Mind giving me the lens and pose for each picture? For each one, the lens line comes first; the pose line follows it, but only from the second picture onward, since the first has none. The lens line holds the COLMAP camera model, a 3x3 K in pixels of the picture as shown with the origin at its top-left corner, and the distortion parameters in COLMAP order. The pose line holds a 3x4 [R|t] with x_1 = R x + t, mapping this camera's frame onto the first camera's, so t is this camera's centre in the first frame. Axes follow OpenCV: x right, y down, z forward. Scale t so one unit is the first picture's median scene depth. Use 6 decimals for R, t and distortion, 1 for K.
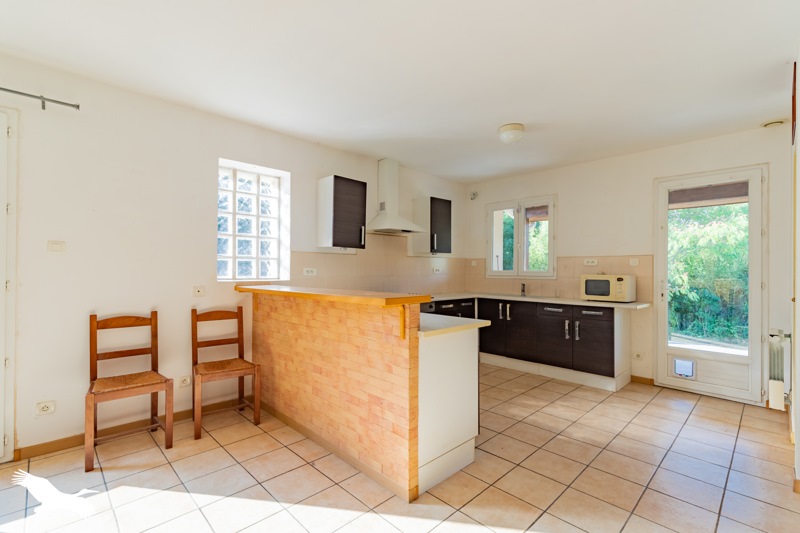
lens RADIAL K [[365.7, 0, 398.2], [0, 365.7, 265.3], [0, 0, 1]] dist [0.003234, 0.000144]
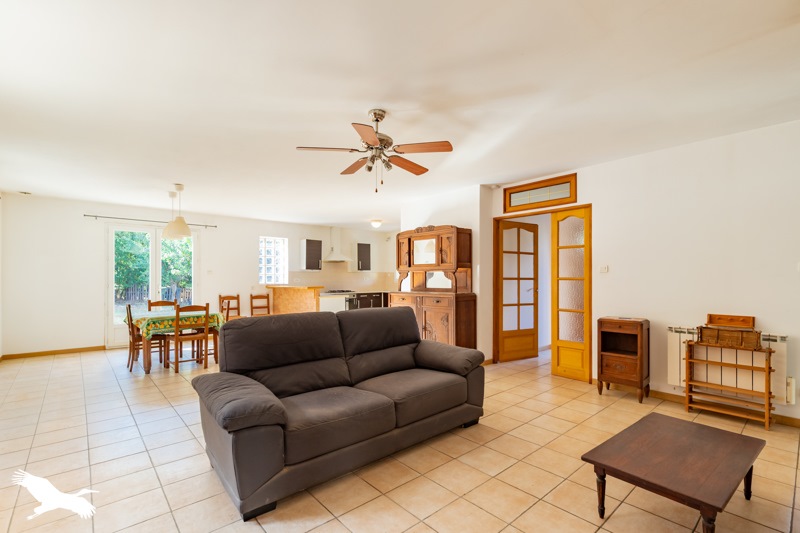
lens RADIAL K [[365.7, 0, 401.5], [0, 365.7, 274.8], [0, 0, 1]] dist [0.003234, 0.000144]
pose [[0.999306, -0.006006, -0.036773, 0.534471], [0.006238, 0.999961, 0.006215, -0.027919], [0.036735, -0.006440, 0.999304, -1.368525]]
